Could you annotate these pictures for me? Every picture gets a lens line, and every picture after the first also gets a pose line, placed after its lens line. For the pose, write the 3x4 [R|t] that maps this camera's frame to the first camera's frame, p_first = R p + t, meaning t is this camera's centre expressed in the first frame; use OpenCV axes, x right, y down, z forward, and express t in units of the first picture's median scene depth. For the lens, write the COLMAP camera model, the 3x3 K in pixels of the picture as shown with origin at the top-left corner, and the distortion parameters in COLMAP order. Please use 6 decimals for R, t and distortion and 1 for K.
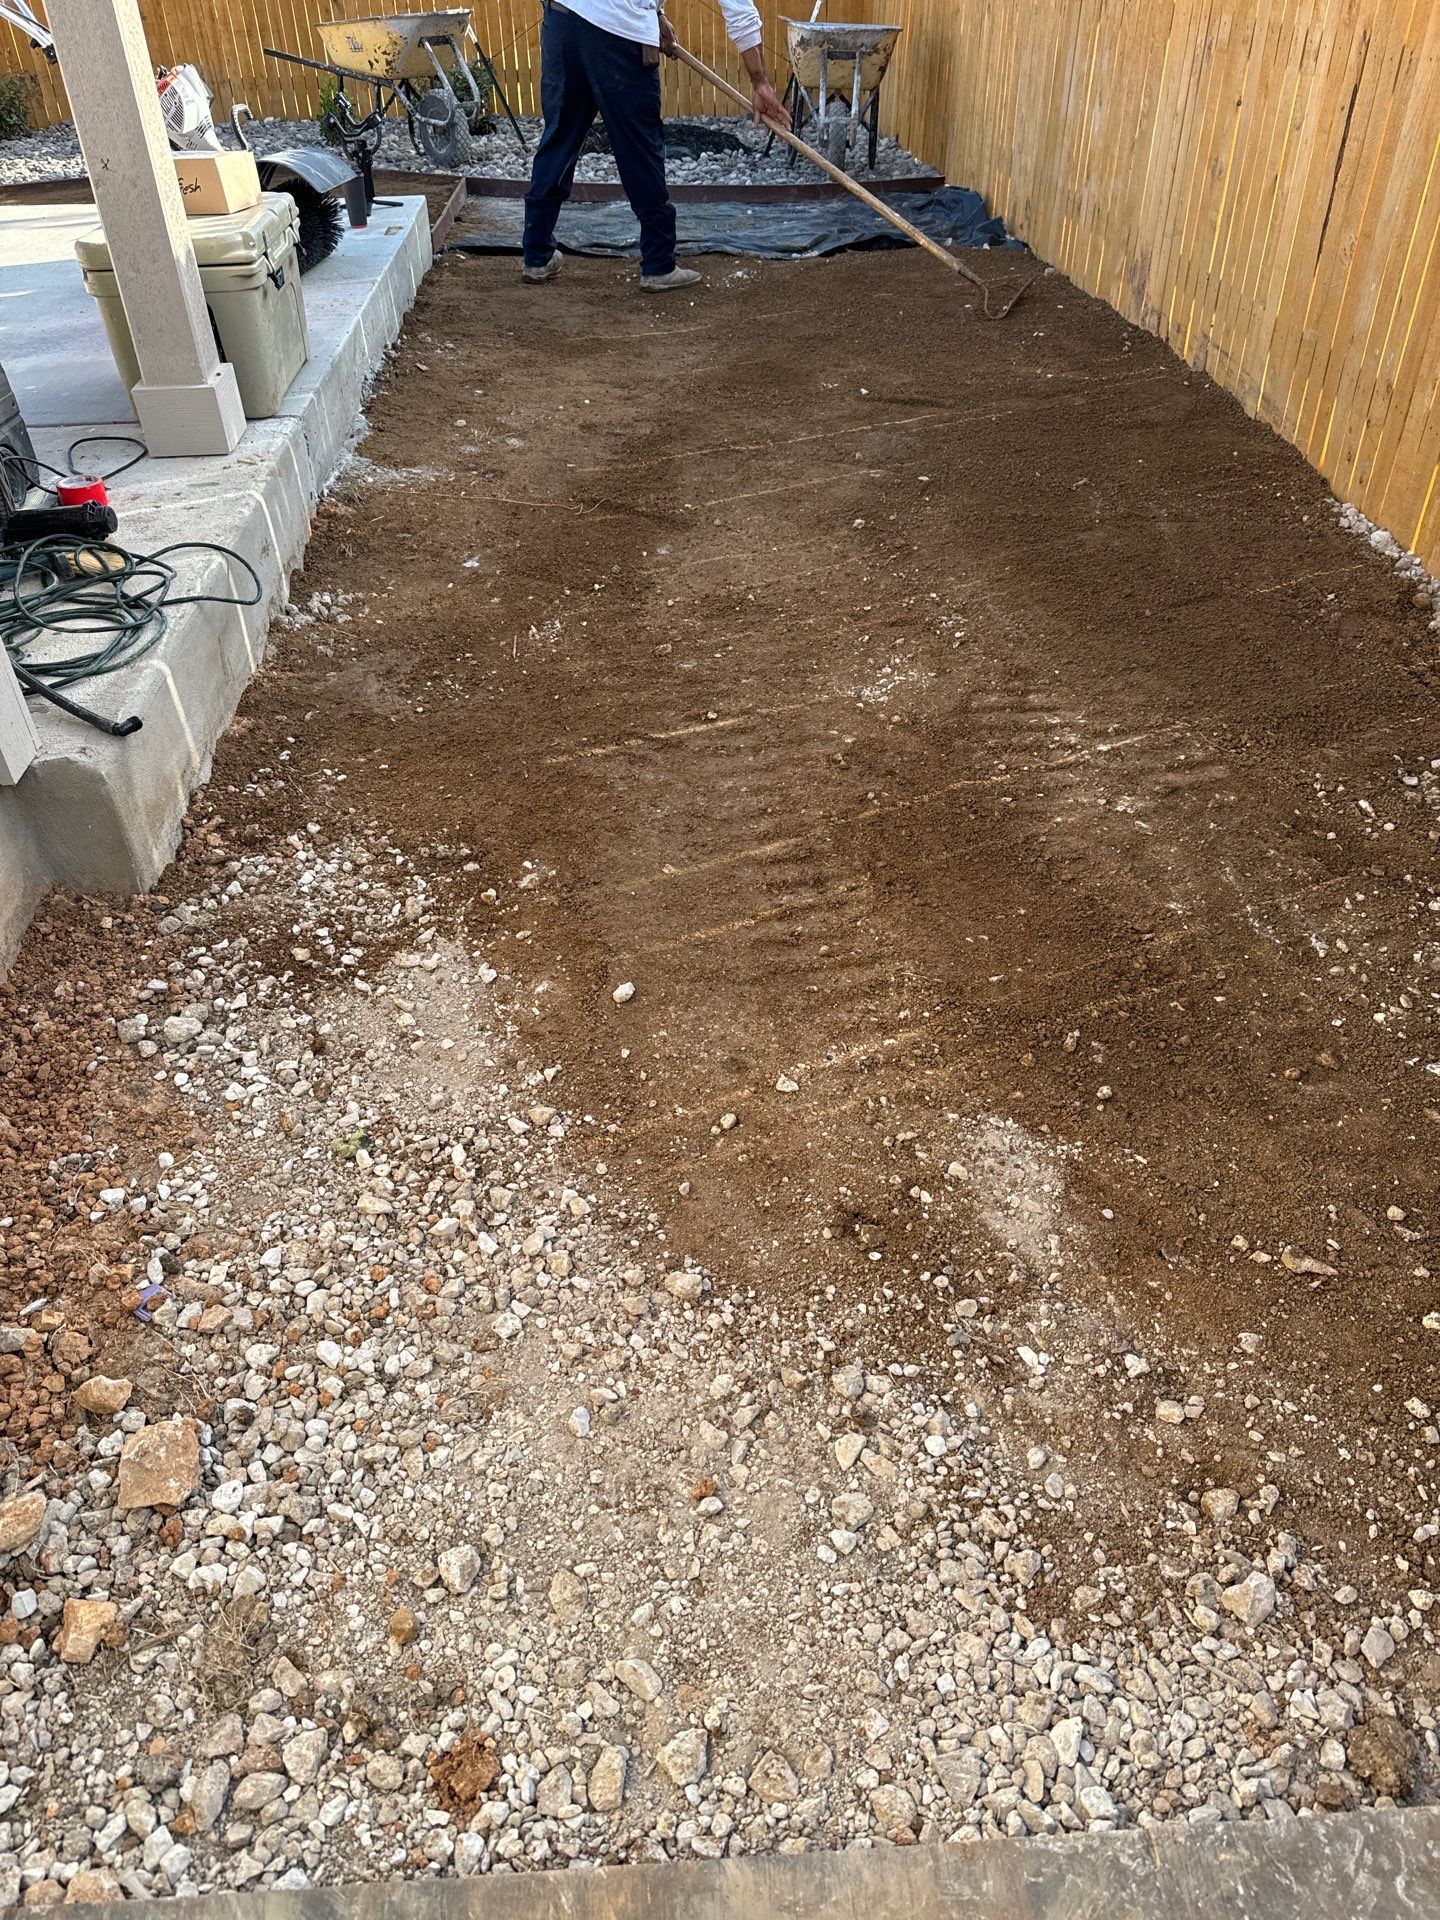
lens RADIAL K [[1292.8, 0, 738.4], [0, 1292.8, 954.7], [0, 0, 1]] dist [0.024227, -0.020416]
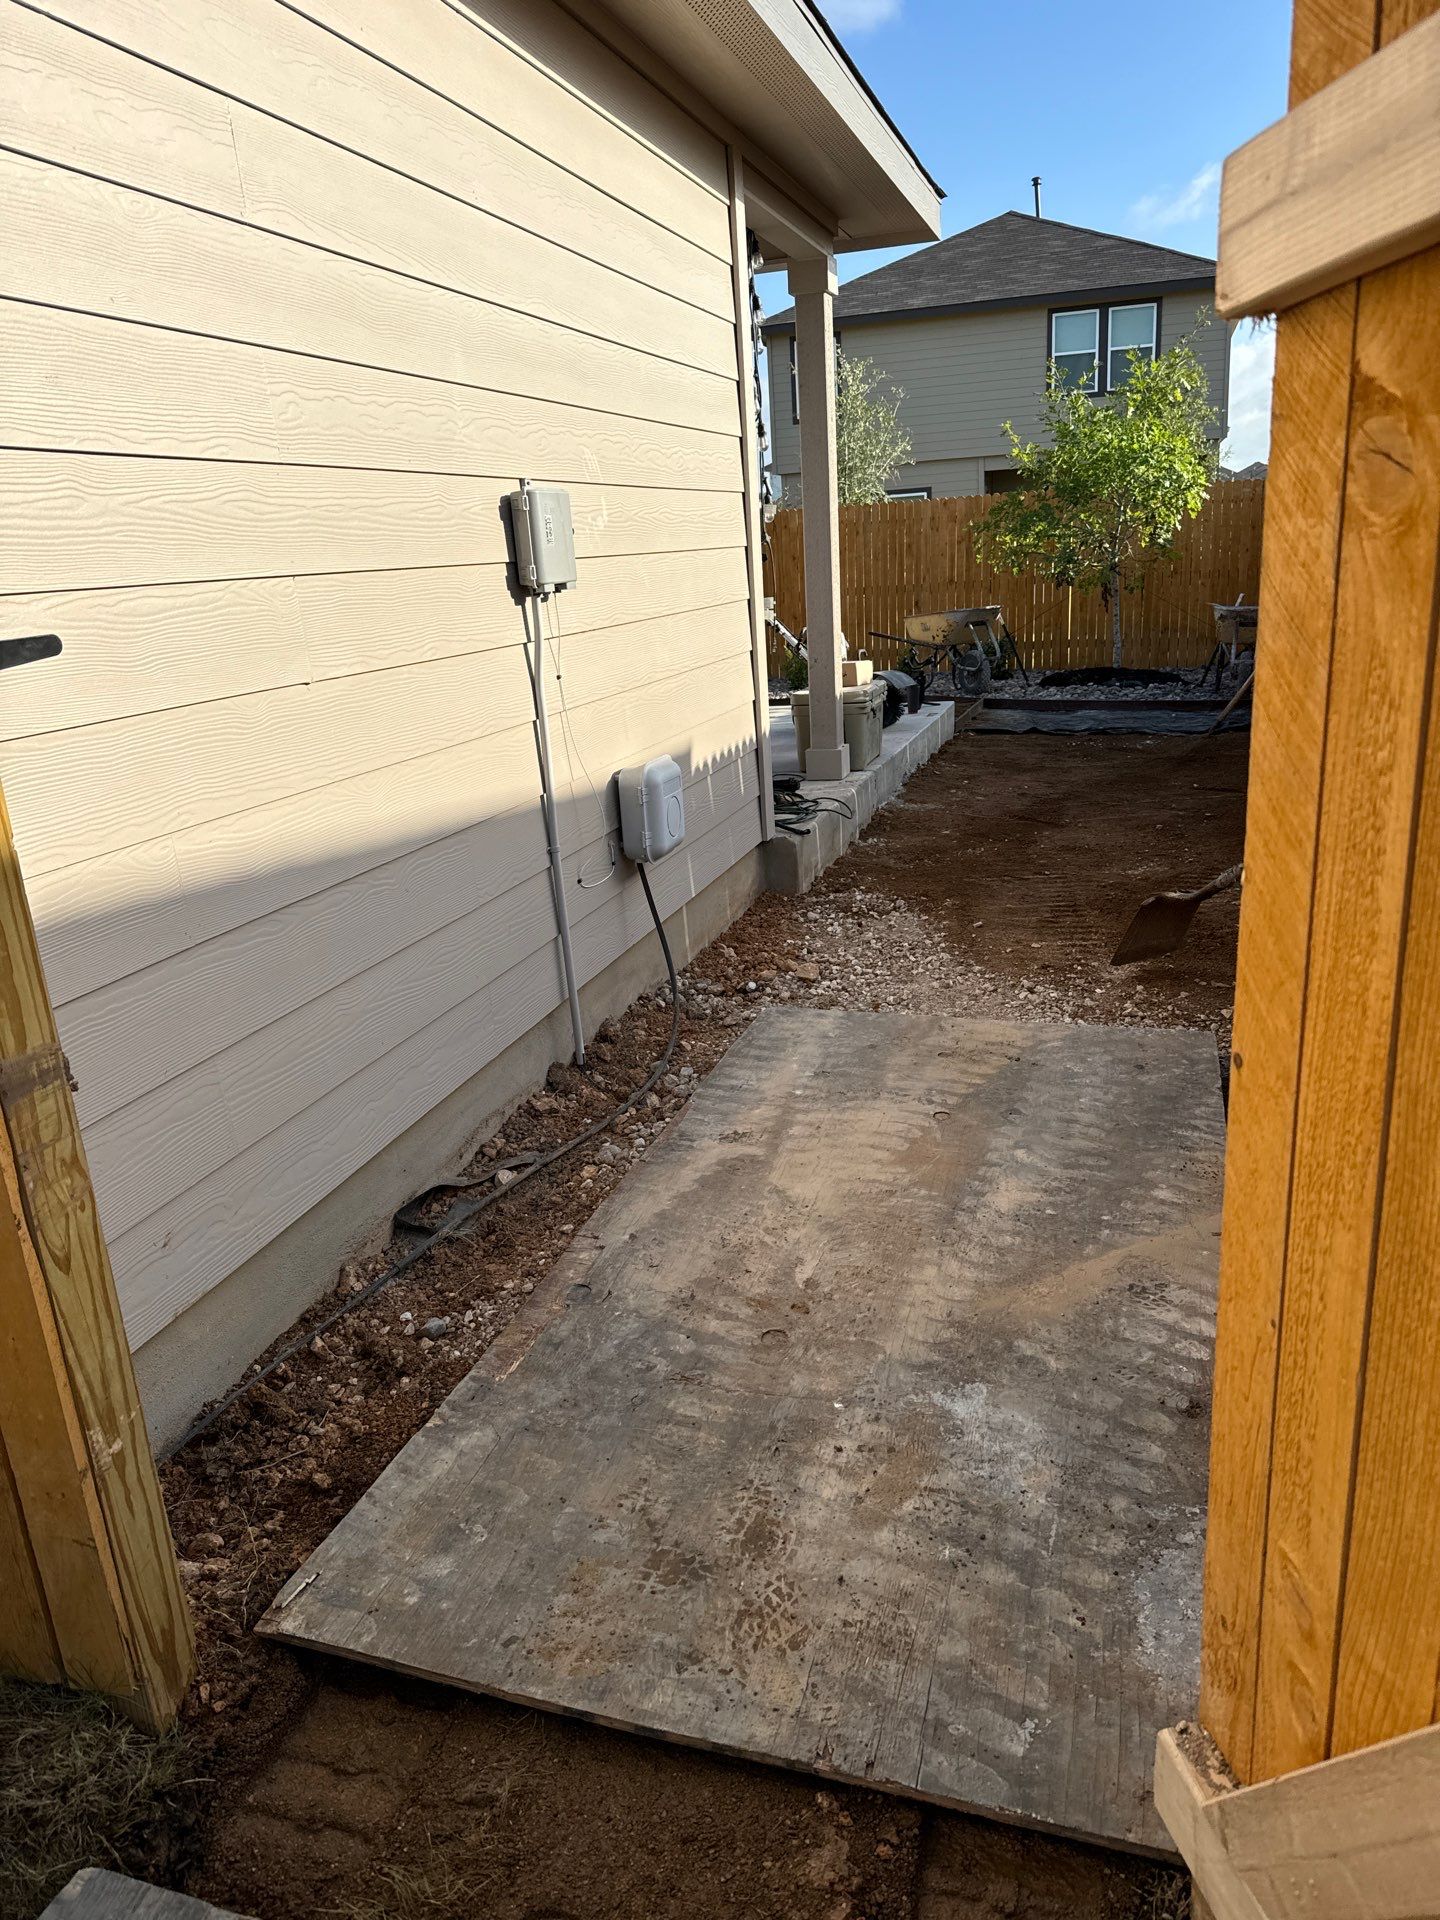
lens RADIAL K [[1292.8, 0, 718.2], [0, 1292.8, 970.9], [0, 0, 1]] dist [0.024227, -0.020416]
pose [[0.924969, 0.070003, -0.373539, 0.224196], [-0.196965, 0.928884, -0.313654, 0.577987], [0.325018, 0.363695, 0.872977, -0.762732]]
